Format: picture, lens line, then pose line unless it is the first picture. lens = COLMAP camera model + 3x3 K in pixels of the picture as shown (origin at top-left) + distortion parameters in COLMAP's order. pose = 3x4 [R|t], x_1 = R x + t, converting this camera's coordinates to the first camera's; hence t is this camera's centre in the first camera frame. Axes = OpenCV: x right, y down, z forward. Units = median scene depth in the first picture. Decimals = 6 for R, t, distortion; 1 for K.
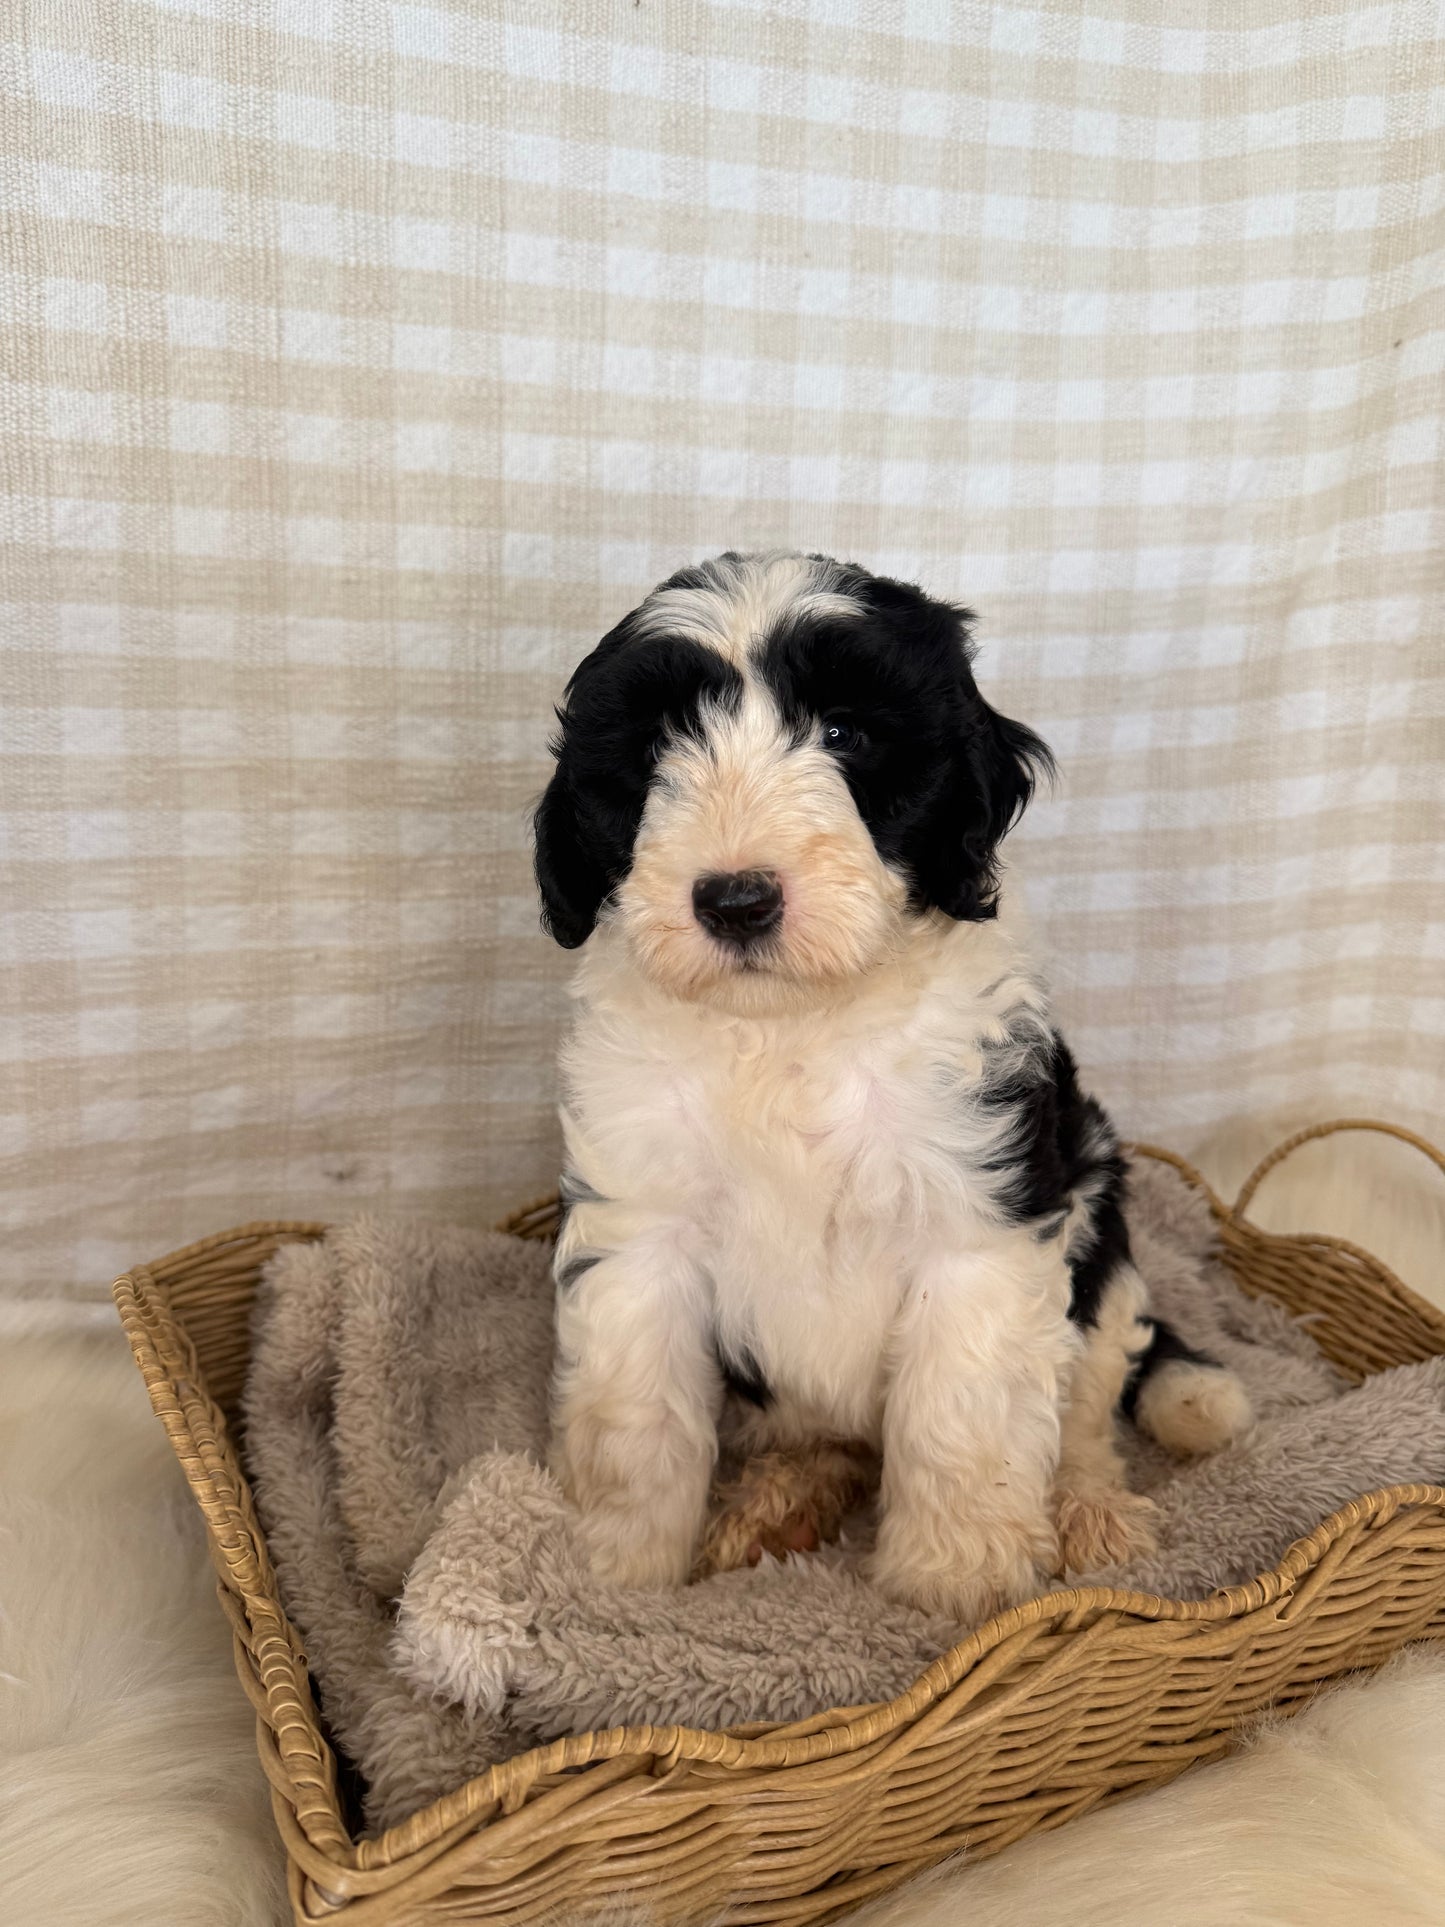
lens RADIAL K [[1376.9, 0, 731.9], [0, 1376.9, 978.7], [0, 0, 1]] dist [-0.039895, -0.001734]
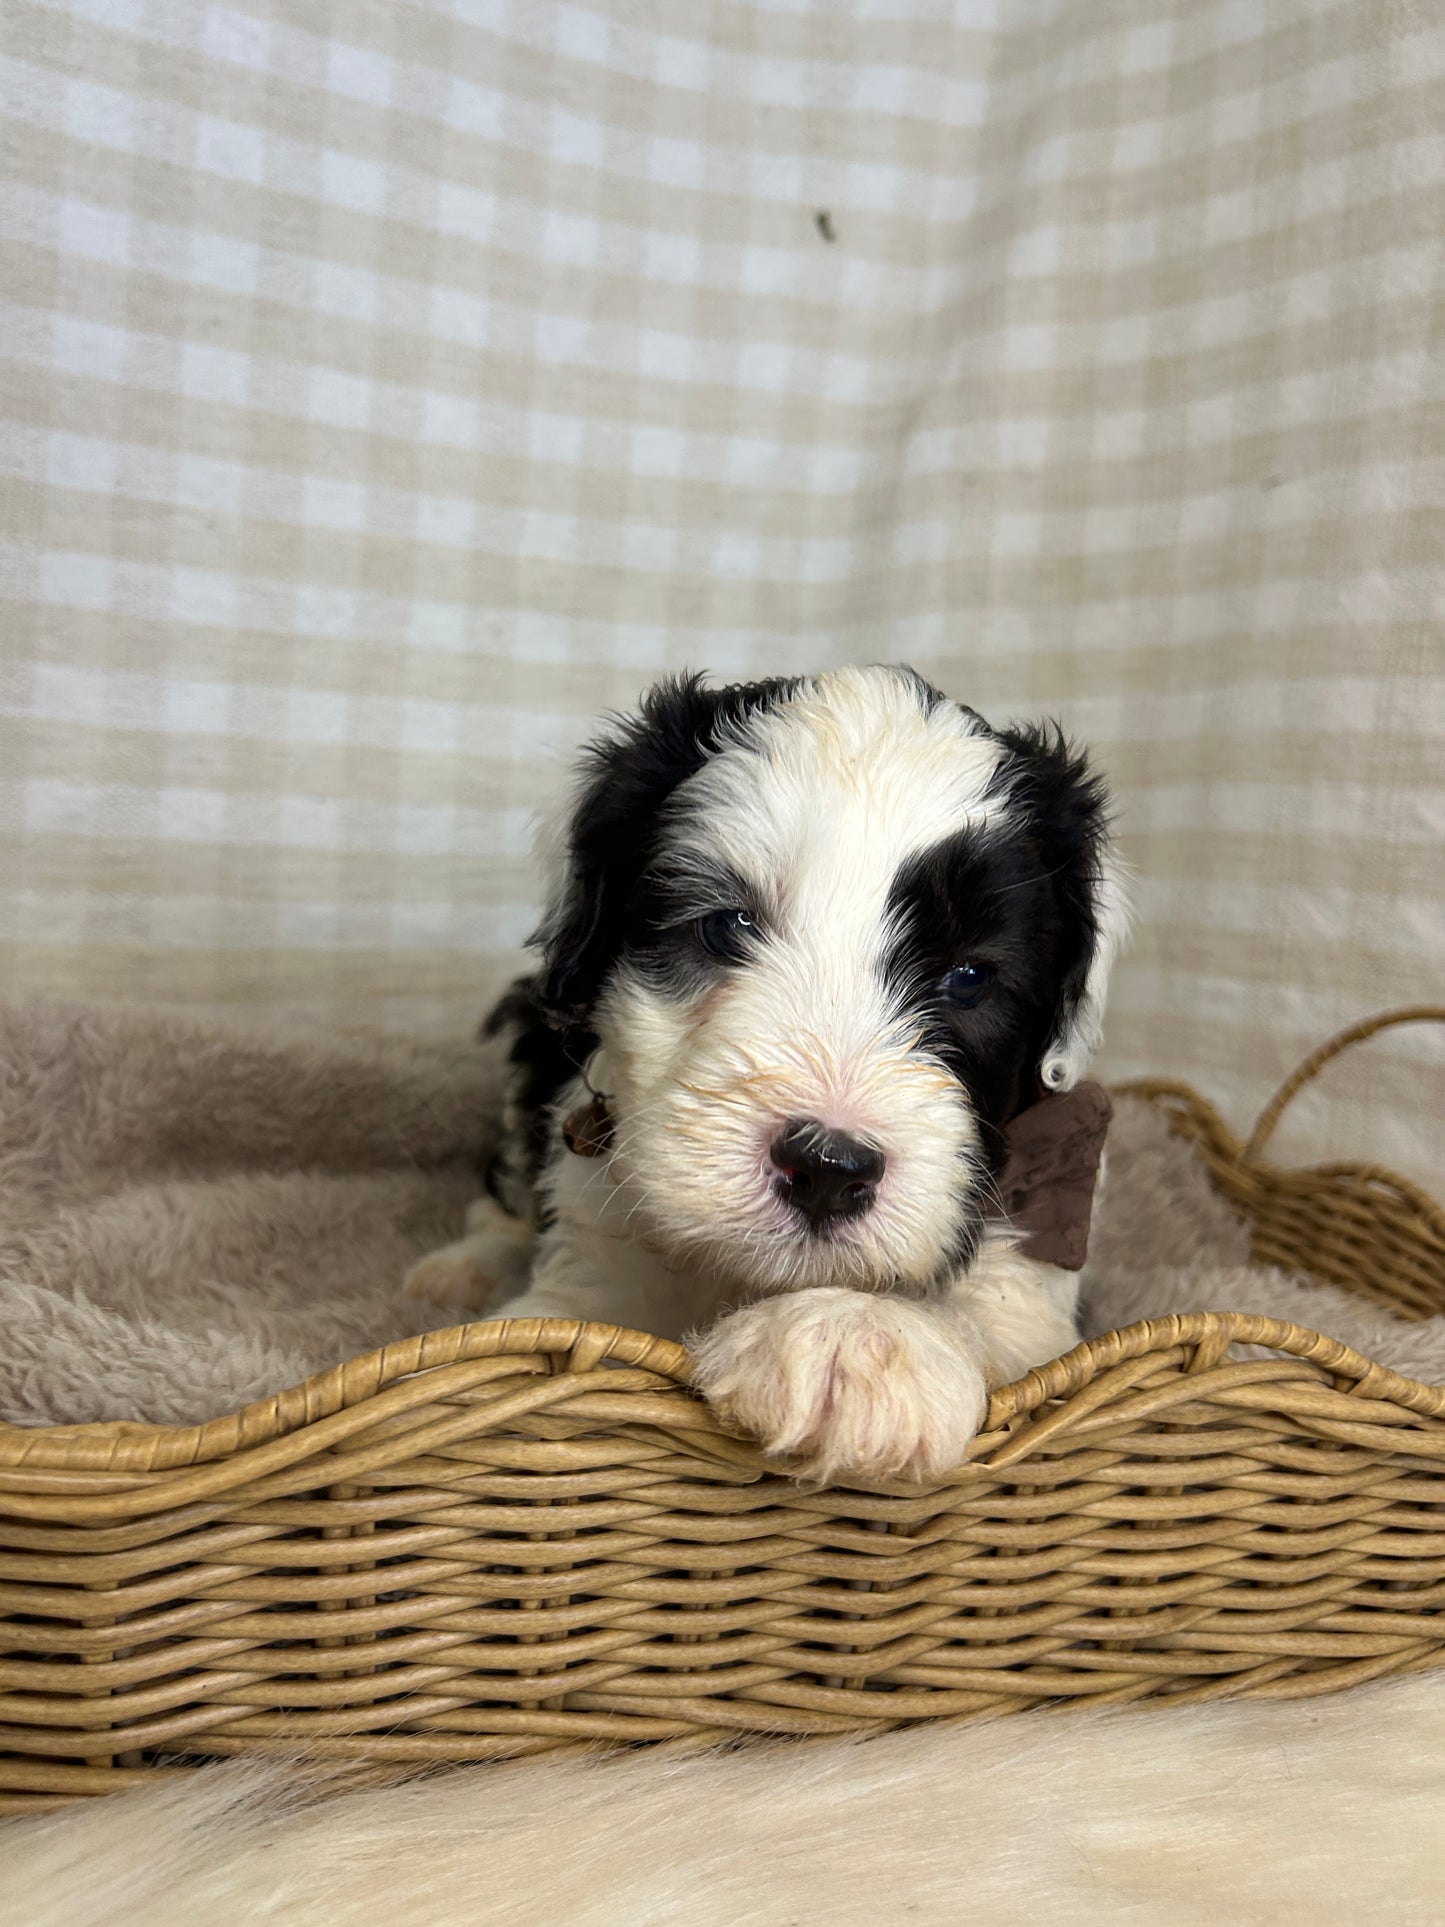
lens RADIAL K [[1457.5, 0, 742.1], [0, 1457.5, 985.4], [0, 0, 1]] dist [-0.014028, 0.000015]
pose [[0.986747, 0.051806, -0.153777, 0.238700], [-0.068458, 0.992109, -0.105044, 0.206118], [0.147122, 0.114179, 0.982506, 0.191667]]
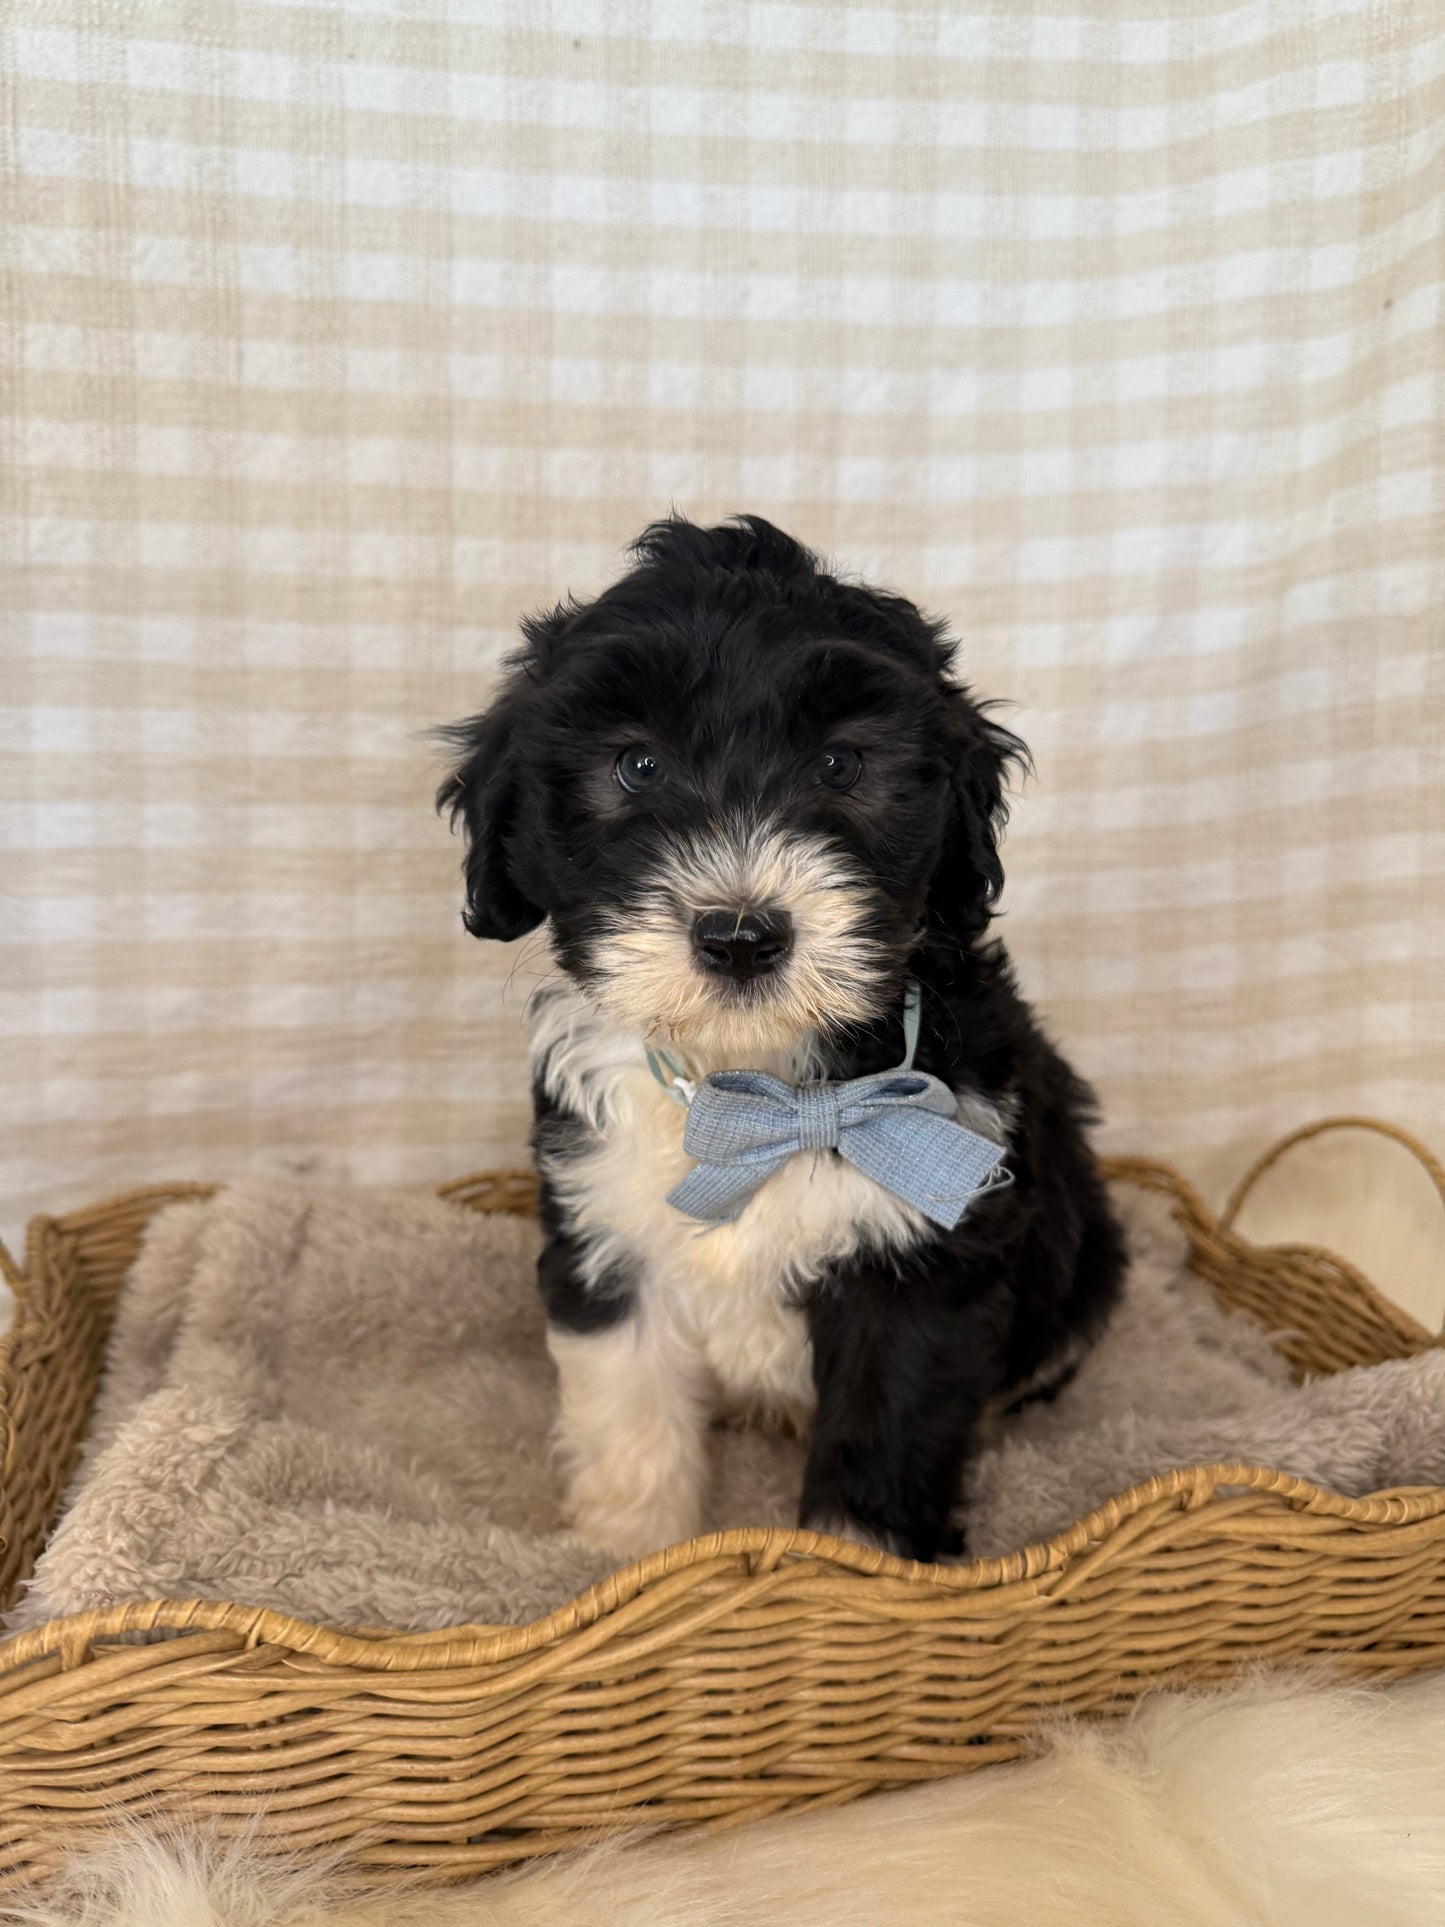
lens RADIAL K [[1386.3, 0, 725.2], [0, 1386.3, 958.0], [0, 0, 1]] dist [-0.057004, 0.016307]
pose [[0.987076, -0.006567, -0.160118, 0.211971], [-0.008017, 0.995885, -0.090267, 0.088007], [0.160052, 0.090384, 0.982962, 0.036704]]
